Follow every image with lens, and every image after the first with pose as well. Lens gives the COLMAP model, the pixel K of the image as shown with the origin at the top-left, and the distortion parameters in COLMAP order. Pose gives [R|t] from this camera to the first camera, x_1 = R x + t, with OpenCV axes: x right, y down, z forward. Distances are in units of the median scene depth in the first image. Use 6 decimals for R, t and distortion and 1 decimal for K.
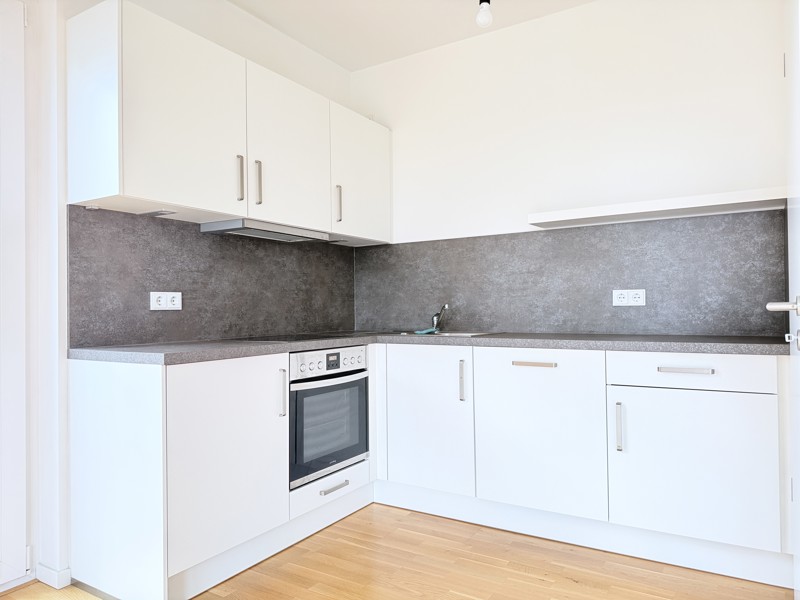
lens RADIAL K [[558.3, 0, 417.8], [0, 558.3, 305.4], [0, 0, 1]] dist [0.115307, -0.159158]
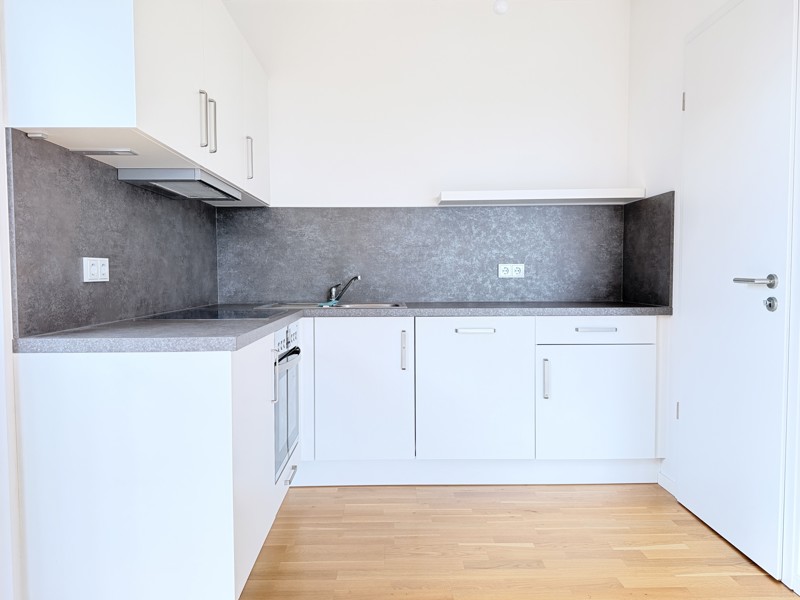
lens RADIAL K [[558.3, 0, 417.8], [0, 558.3, 305.4], [0, 0, 1]] dist [0.115307, -0.159158]
pose [[0.850736, -0.022360, 0.525118, -0.373729], [-0.007583, 0.998468, 0.054801, -0.003928], [-0.525539, -0.050604, 0.849263, 0.104118]]
